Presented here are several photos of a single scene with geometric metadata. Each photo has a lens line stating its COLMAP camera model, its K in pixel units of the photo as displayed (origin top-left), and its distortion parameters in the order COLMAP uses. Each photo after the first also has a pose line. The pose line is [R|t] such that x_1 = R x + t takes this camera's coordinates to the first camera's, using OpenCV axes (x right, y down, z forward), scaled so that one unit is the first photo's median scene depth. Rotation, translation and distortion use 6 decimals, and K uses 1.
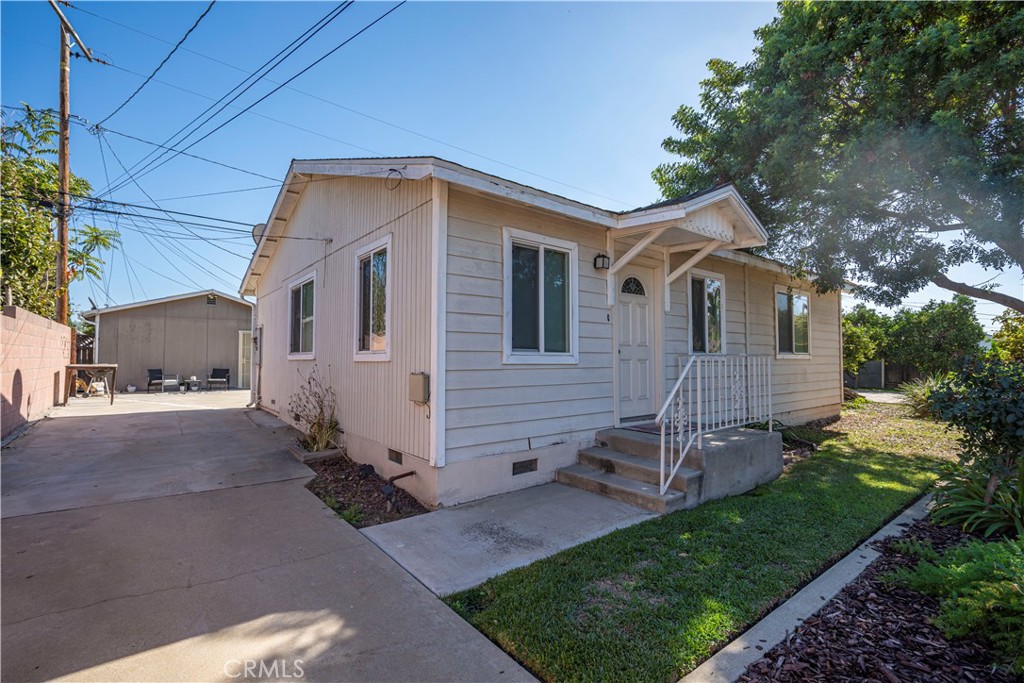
lens RADIAL K [[461.4, 0, 510.3], [0, 461.4, 341.6], [0, 0, 1]] dist [0.005024, -0.000718]
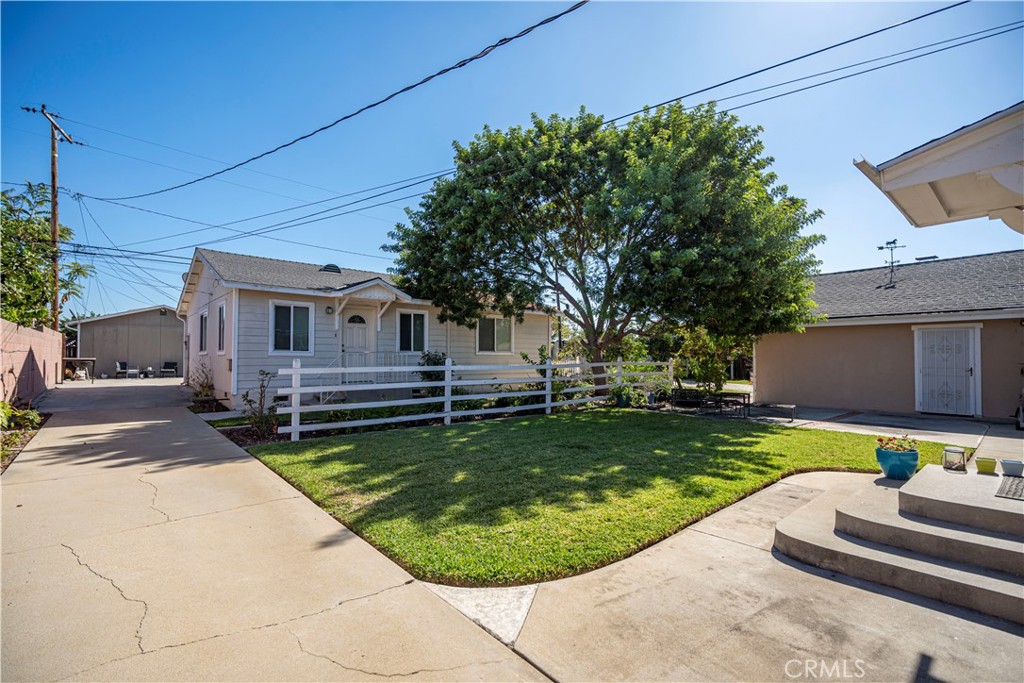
lens RADIAL K [[461.4, 0, 511.3], [0, 461.4, 347.6], [0, 0, 1]] dist [0.005024, -0.000718]
pose [[0.999051, 0.001860, 0.043513, 0.404407], [-0.002621, 0.999845, 0.017422, -0.014274], [-0.043474, -0.017520, 0.998901, -0.520022]]
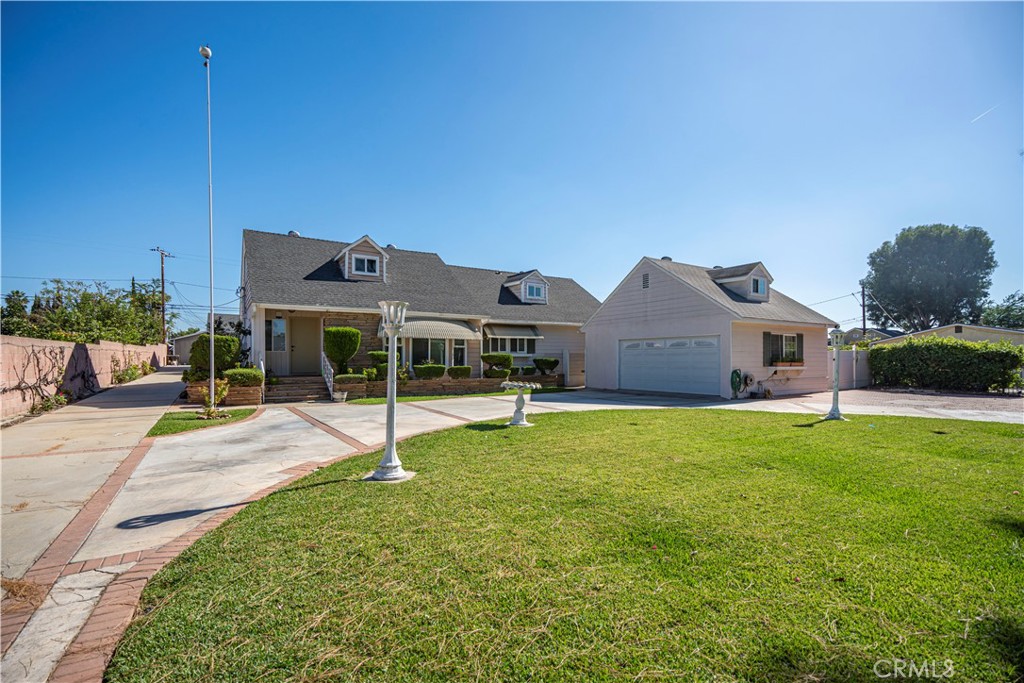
lens RADIAL K [[461.4, 0, 513.4], [0, 461.4, 351.3], [0, 0, 1]] dist [0.005024, -0.000718]
pose [[0.994768, -0.003526, -0.102099, 1.805761], [0.006108, 0.999669, 0.024981, -0.048010], [0.101977, -0.025474, 0.994460, -1.983462]]
